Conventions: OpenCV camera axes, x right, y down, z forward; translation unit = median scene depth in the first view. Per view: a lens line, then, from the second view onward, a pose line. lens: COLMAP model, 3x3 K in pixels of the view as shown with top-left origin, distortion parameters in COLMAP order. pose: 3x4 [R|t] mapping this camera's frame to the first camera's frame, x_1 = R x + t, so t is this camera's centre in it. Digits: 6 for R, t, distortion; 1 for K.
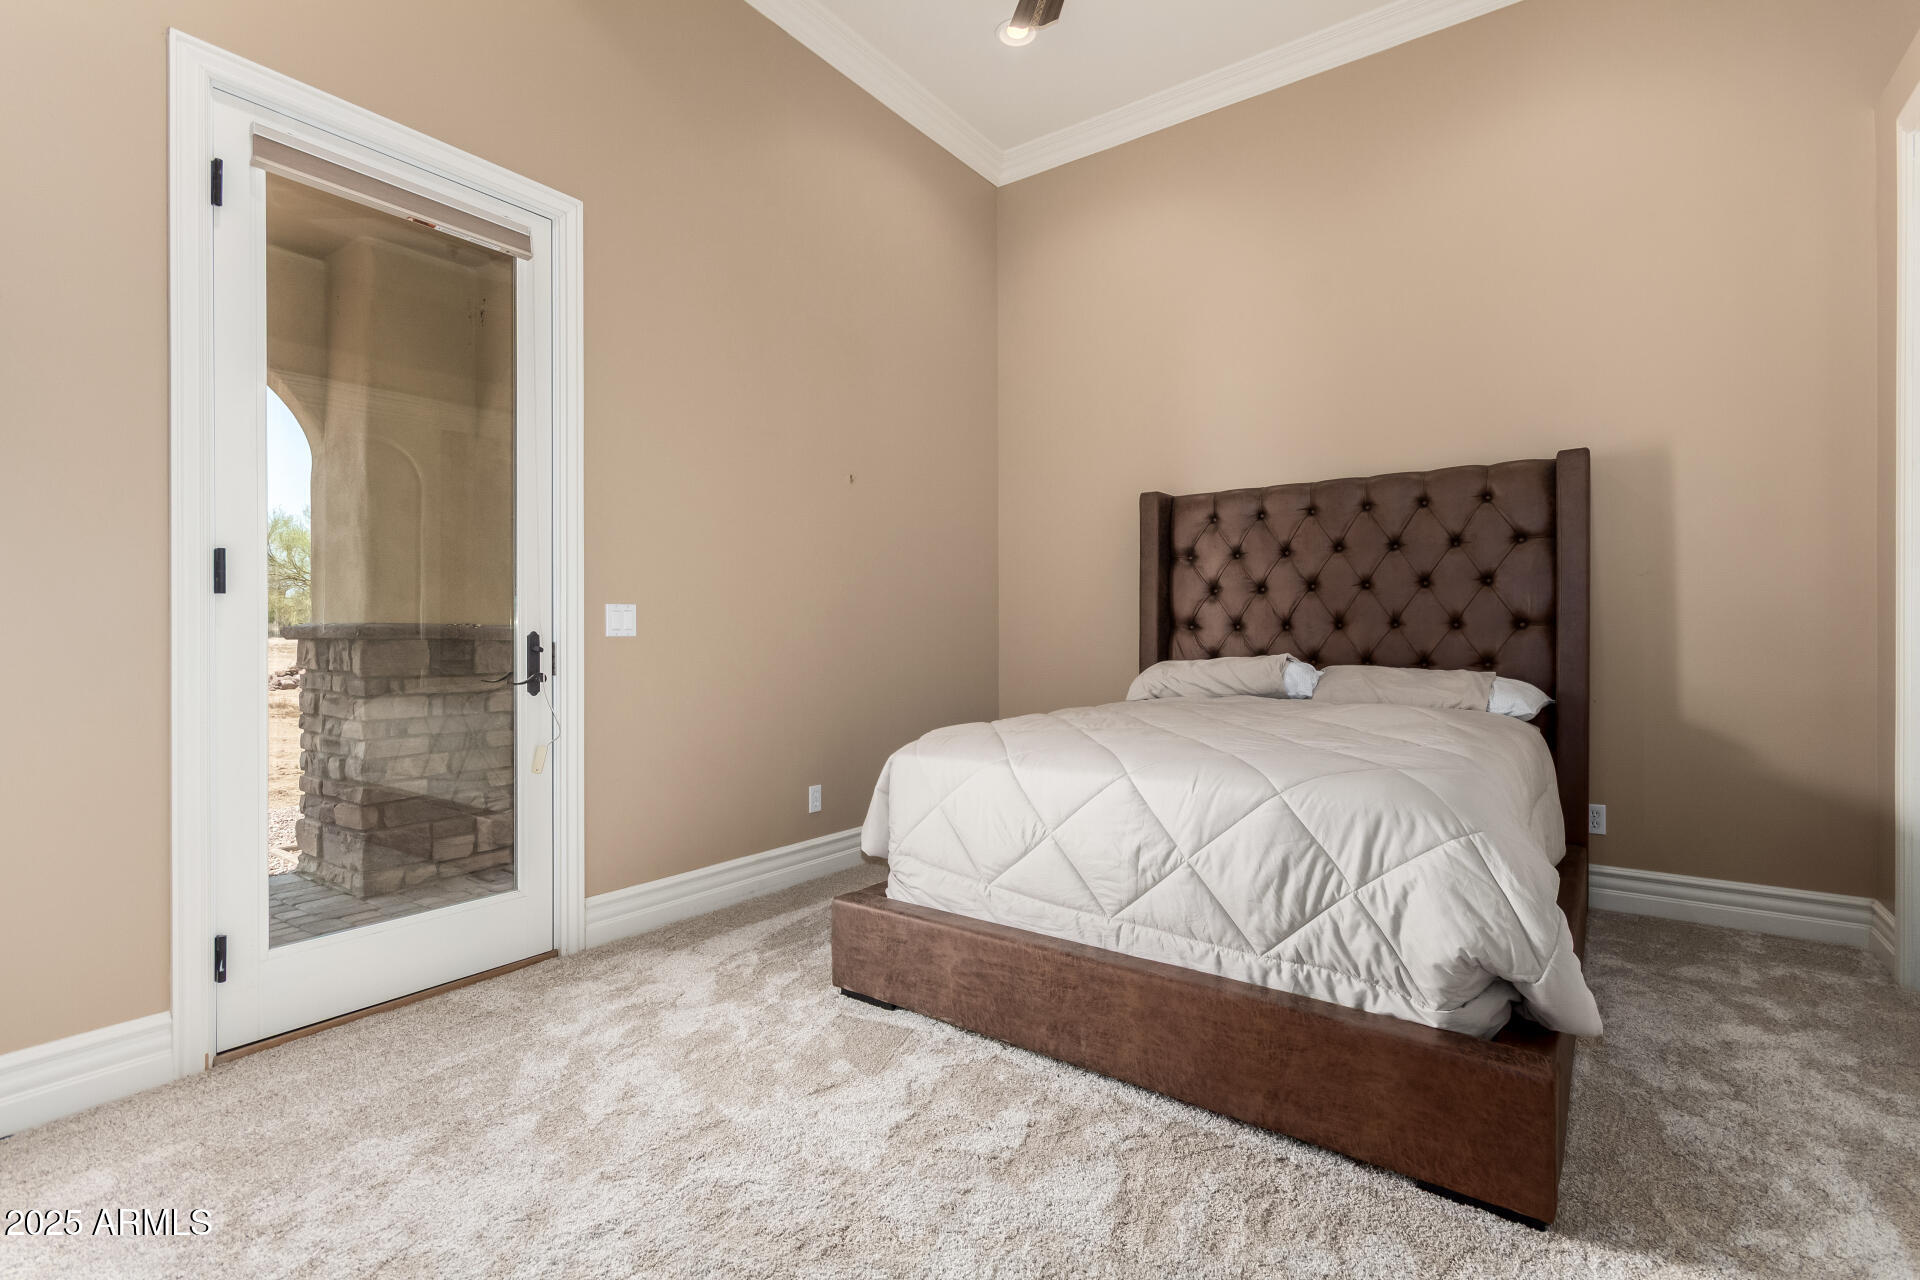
lens RADIAL K [[893.7, 0, 958.0], [0, 893.7, 638.9], [0, 0, 1]] dist [-0.000169, -0.000015]
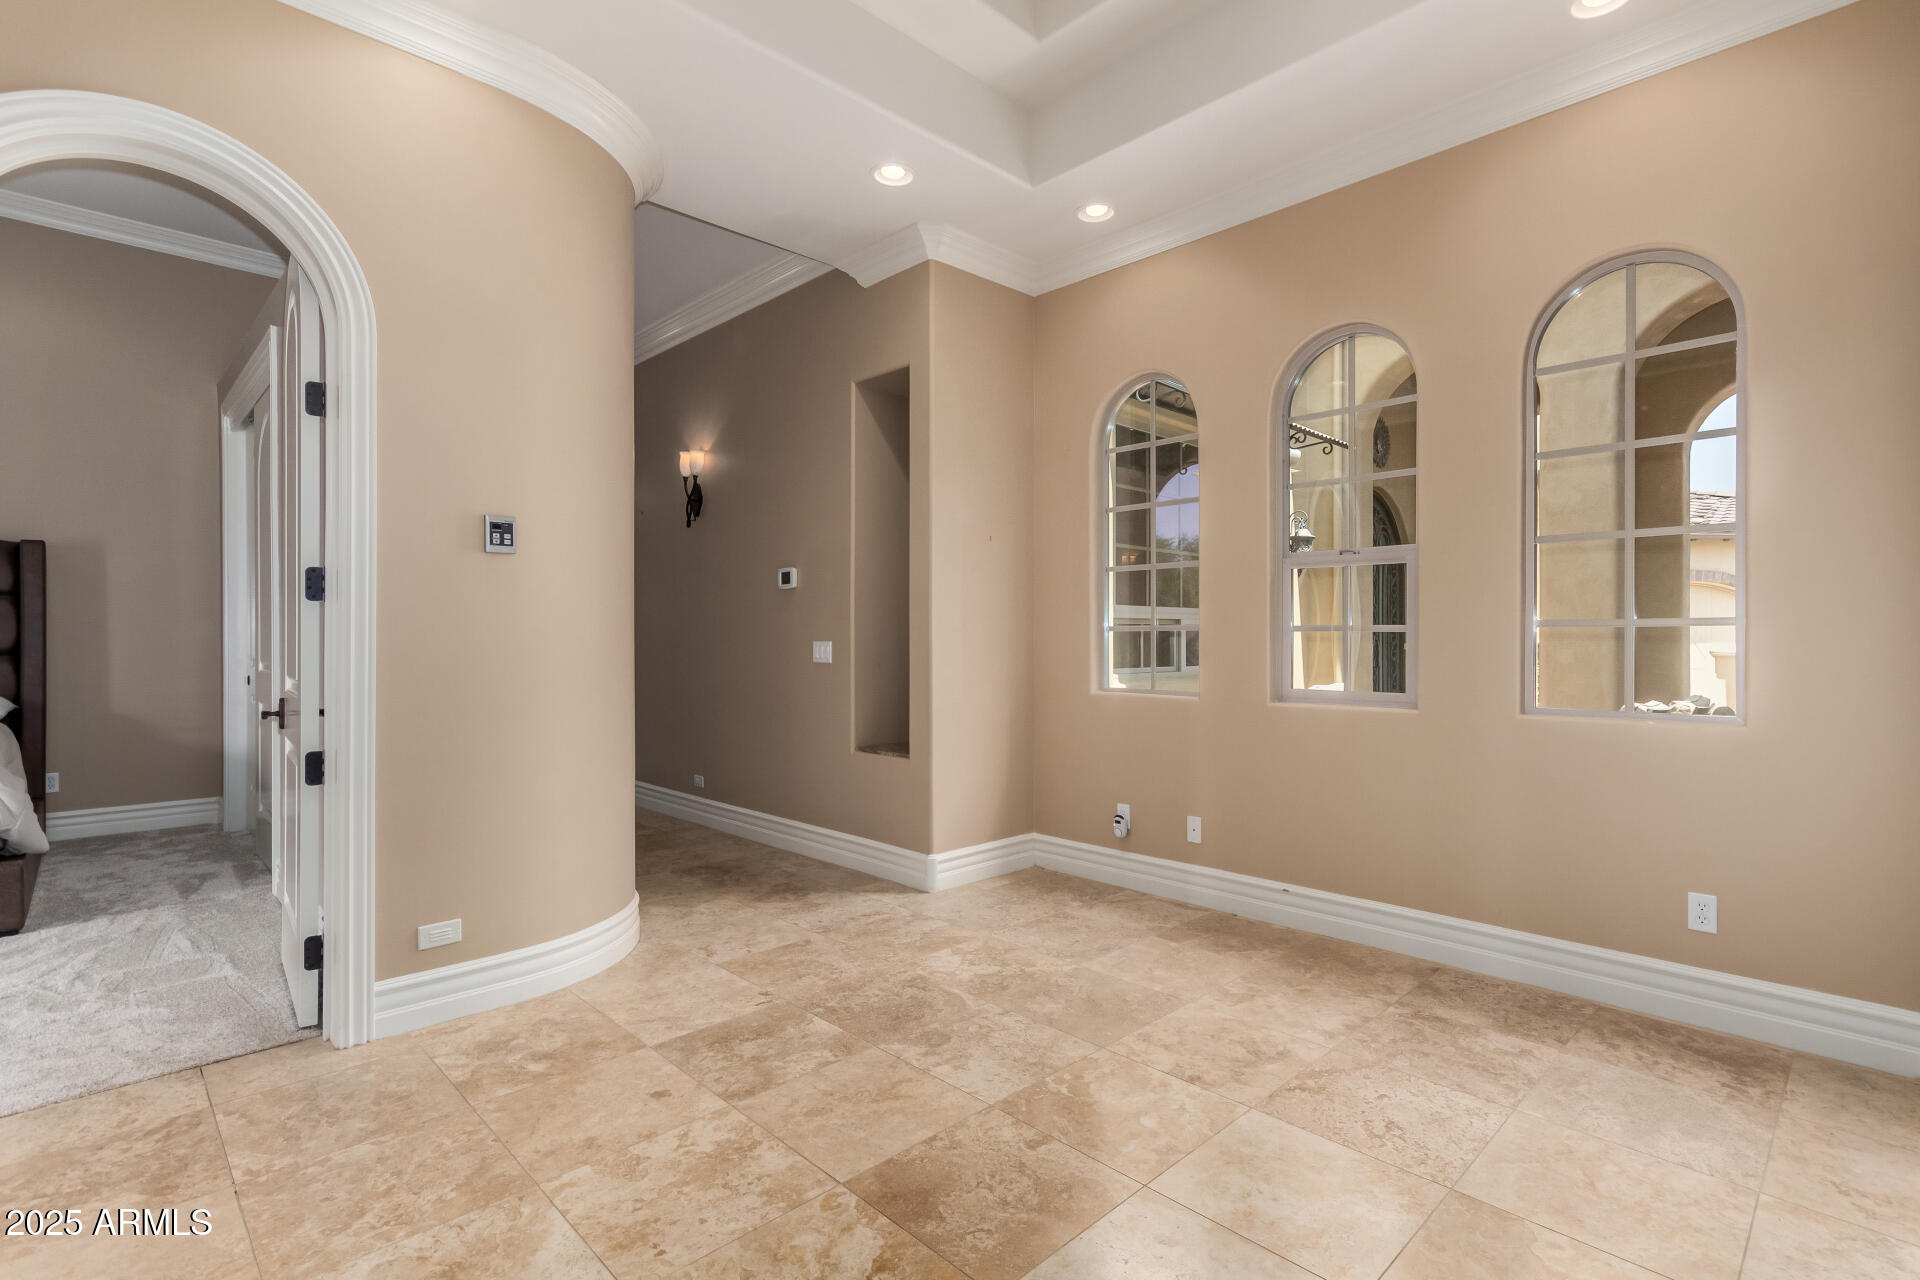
lens RADIAL K [[893.7, 0, 959.3], [0, 893.7, 640.5], [0, 0, 1]] dist [-0.000169, -0.000015]
pose [[0.164198, -0.001454, 0.986426, -0.561148], [0.001612, 0.999998, 0.001206, -0.042239], [-0.986426, 0.001392, 0.164200, -0.816795]]
